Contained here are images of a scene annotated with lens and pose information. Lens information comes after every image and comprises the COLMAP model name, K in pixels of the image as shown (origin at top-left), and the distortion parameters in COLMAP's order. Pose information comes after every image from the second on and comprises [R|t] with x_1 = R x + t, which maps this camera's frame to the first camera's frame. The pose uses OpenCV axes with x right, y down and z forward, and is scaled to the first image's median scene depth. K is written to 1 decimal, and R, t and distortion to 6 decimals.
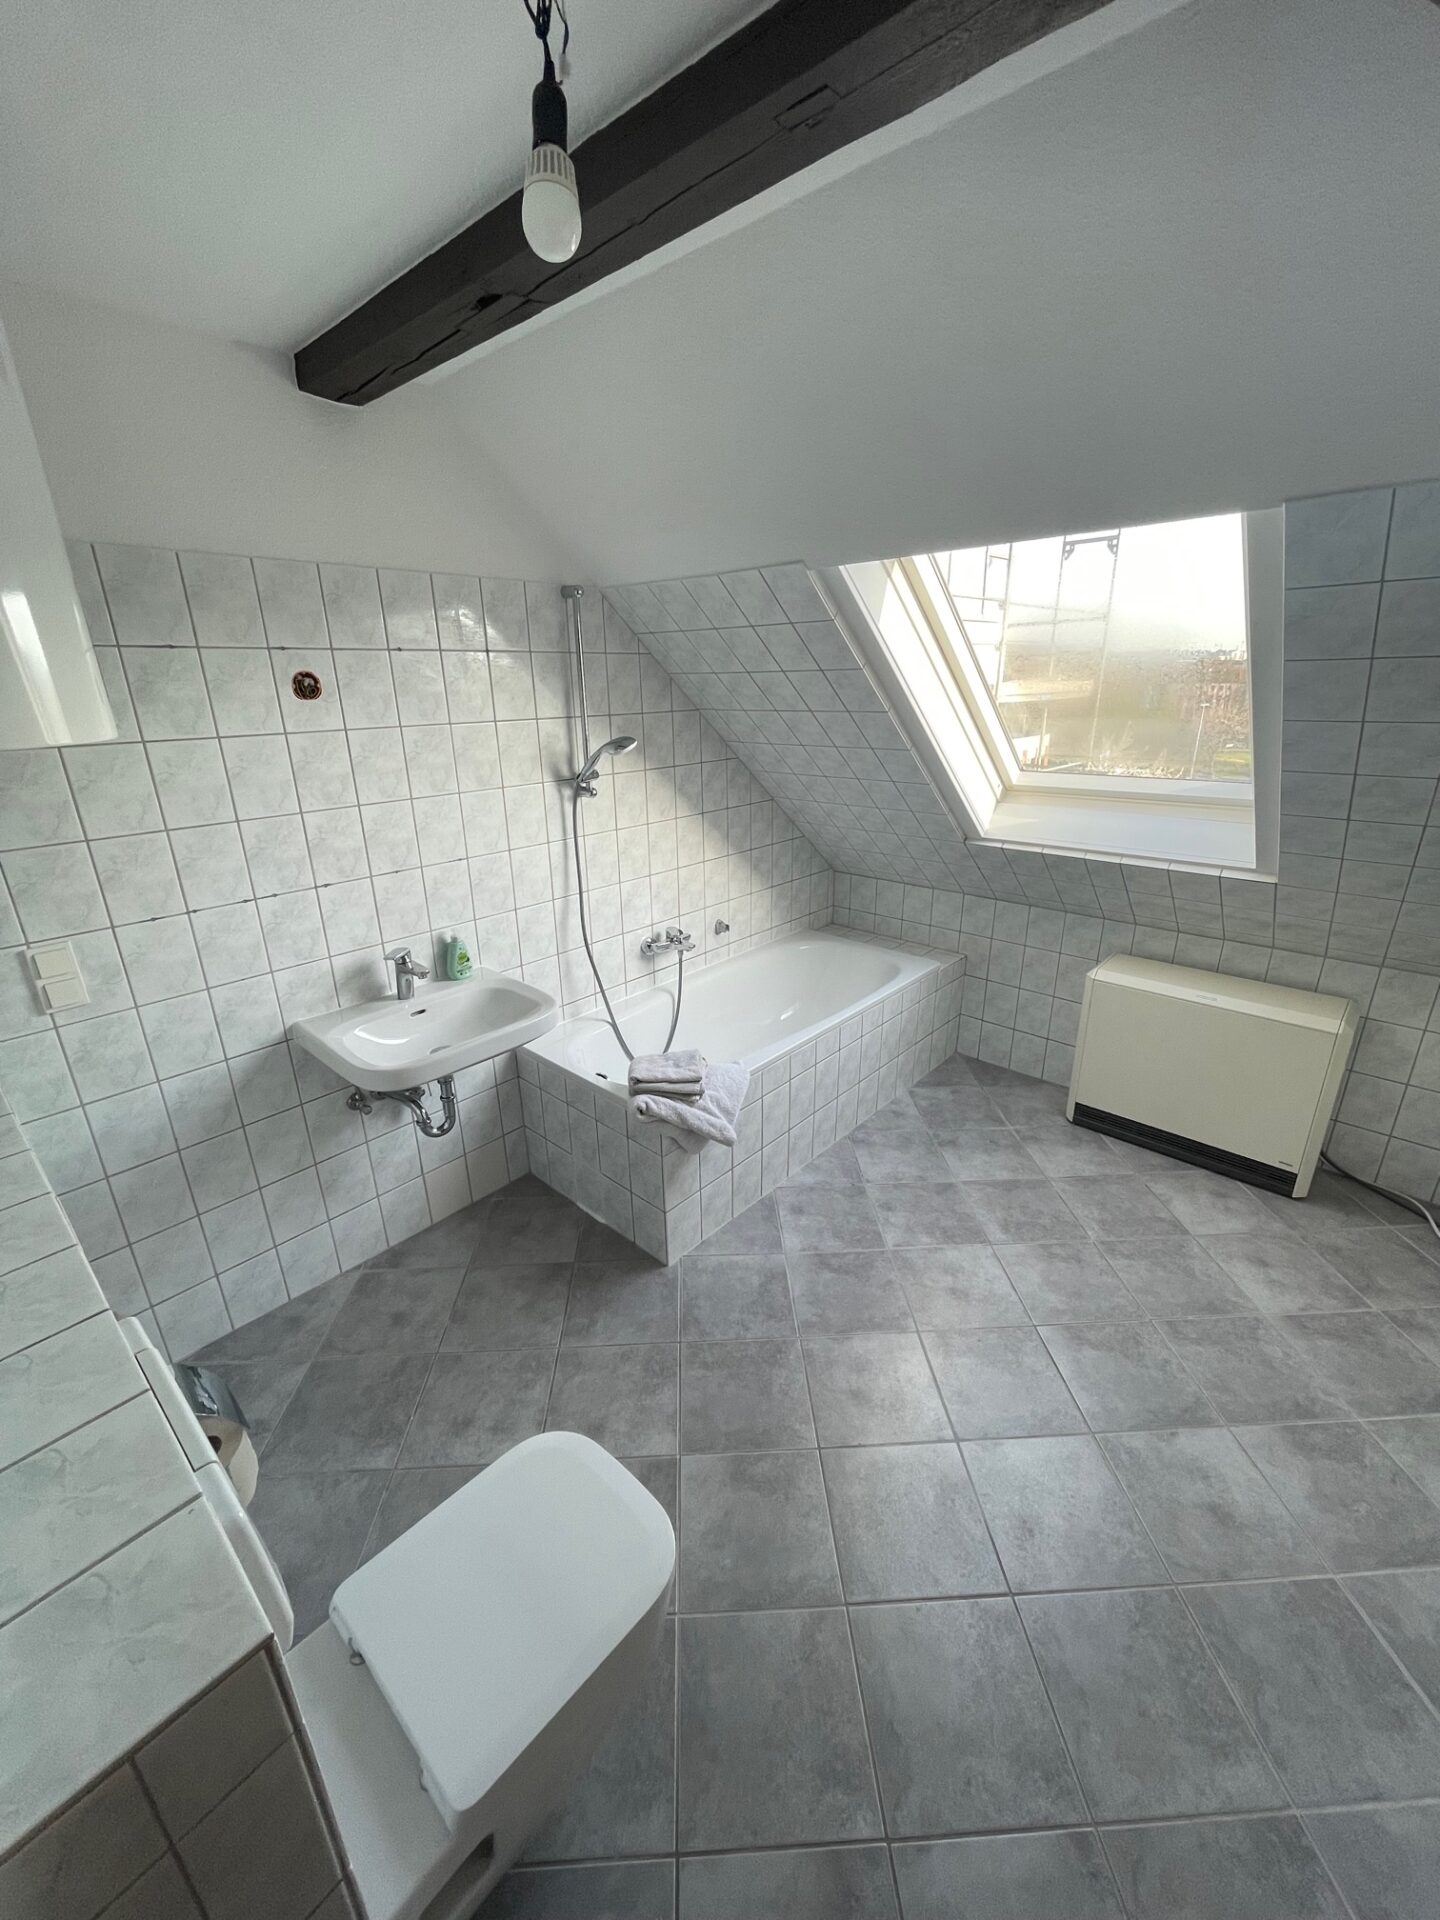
lens RADIAL K [[780.2, 0, 715.6], [0, 780.2, 961.0], [0, 0, 1]] dist [-0.001272, -0.000052]
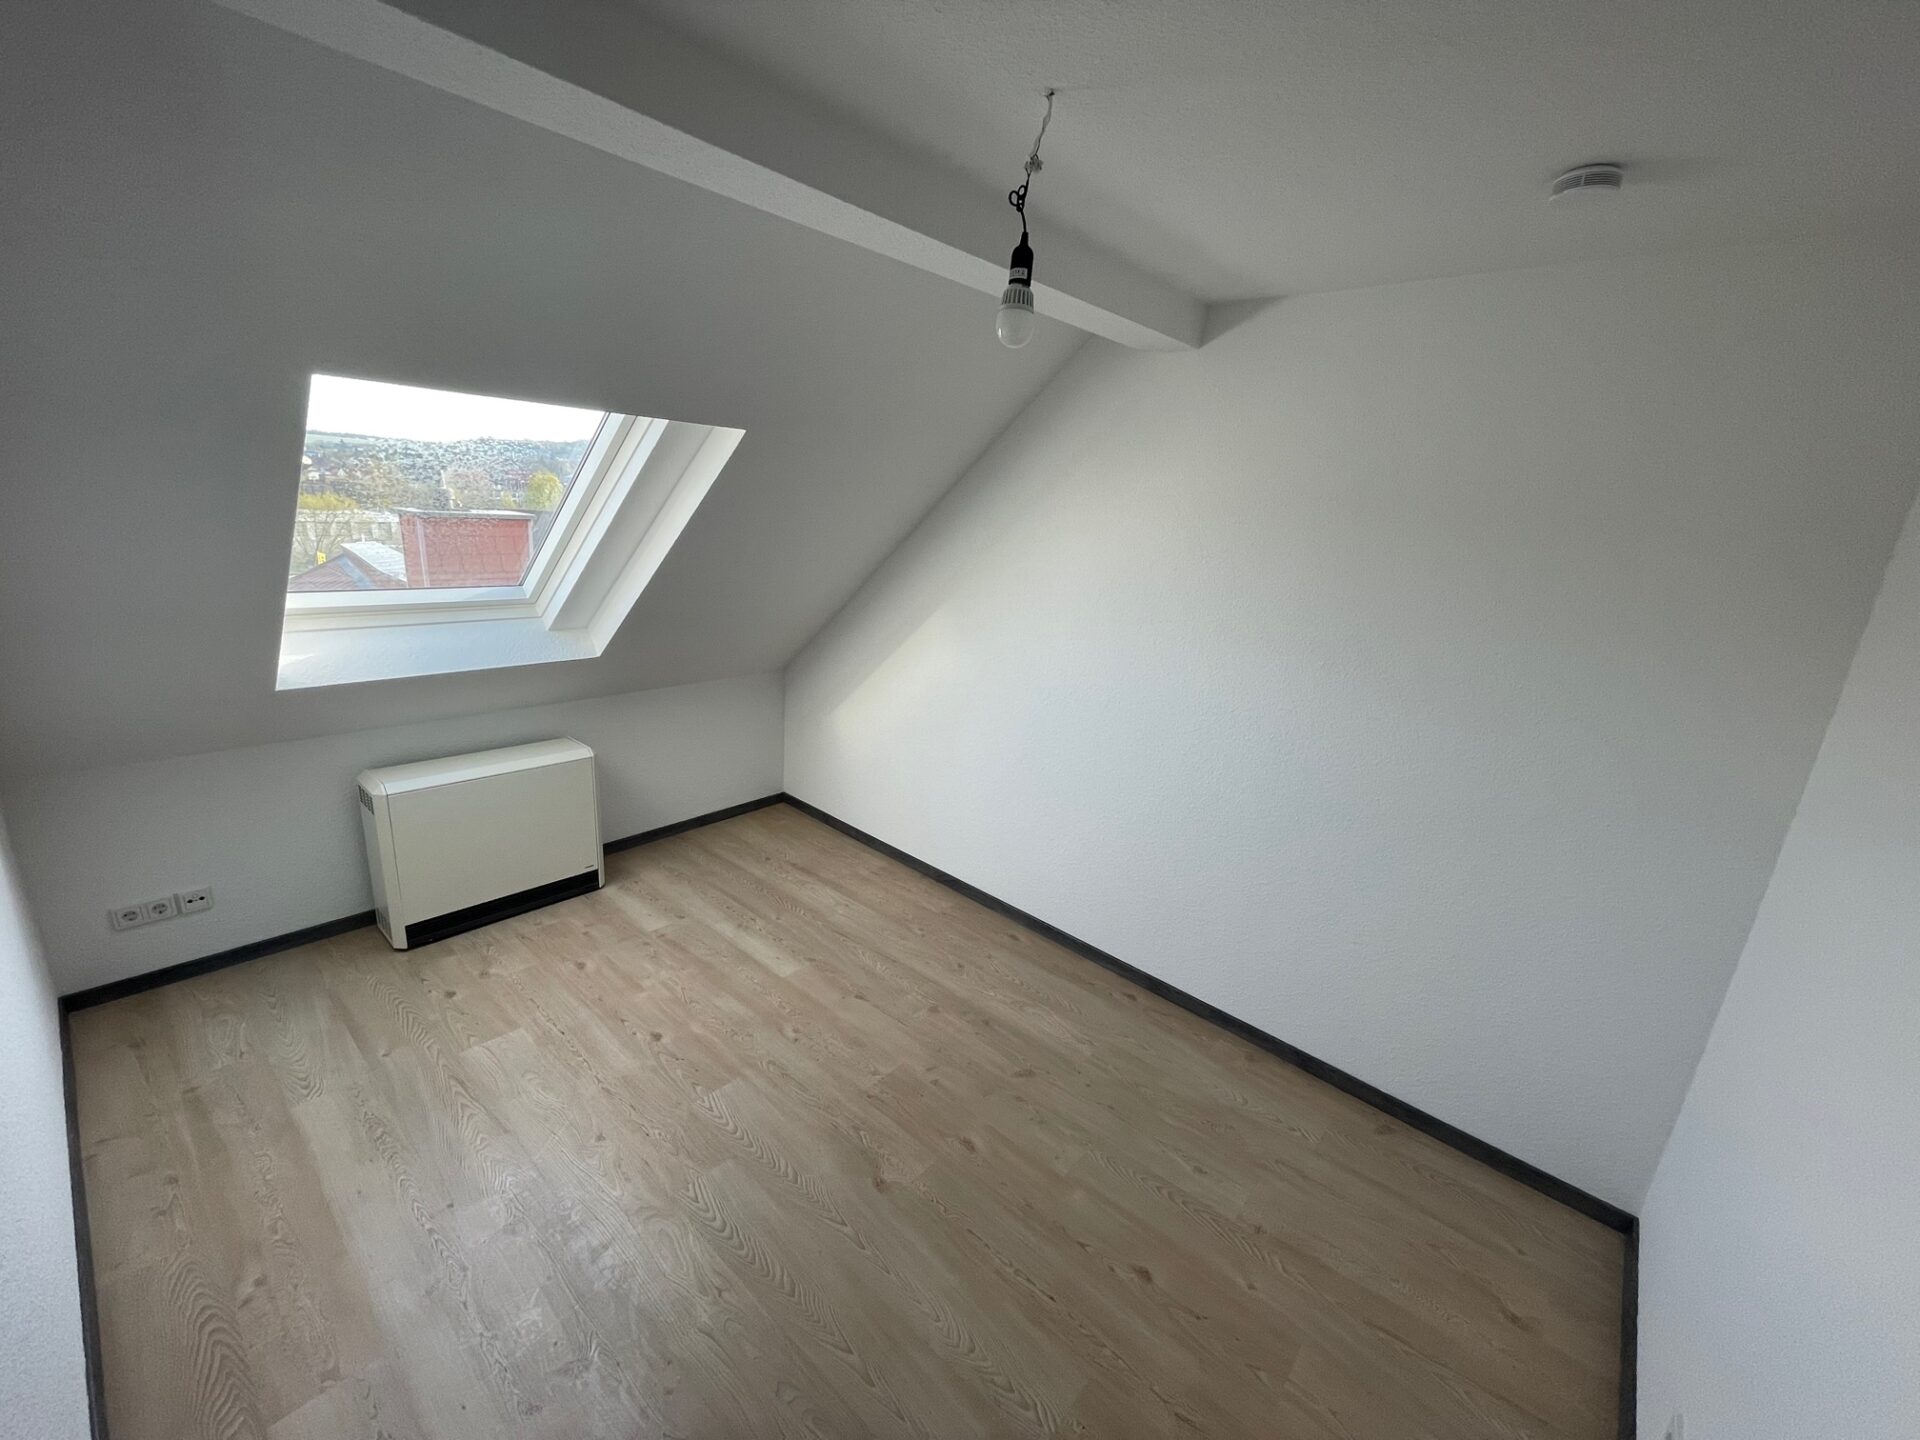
lens RADIAL K [[780.2, 0, 954.7], [0, 780.2, 724.2], [0, 0, 1]] dist [-0.001272, -0.000052]
pose [[-0.012178, -0.271113, 0.962471, -0.448293], [0.265769, 0.927043, 0.264496, -0.138245], [-0.963960, 0.259016, 0.060764, 0.273380]]
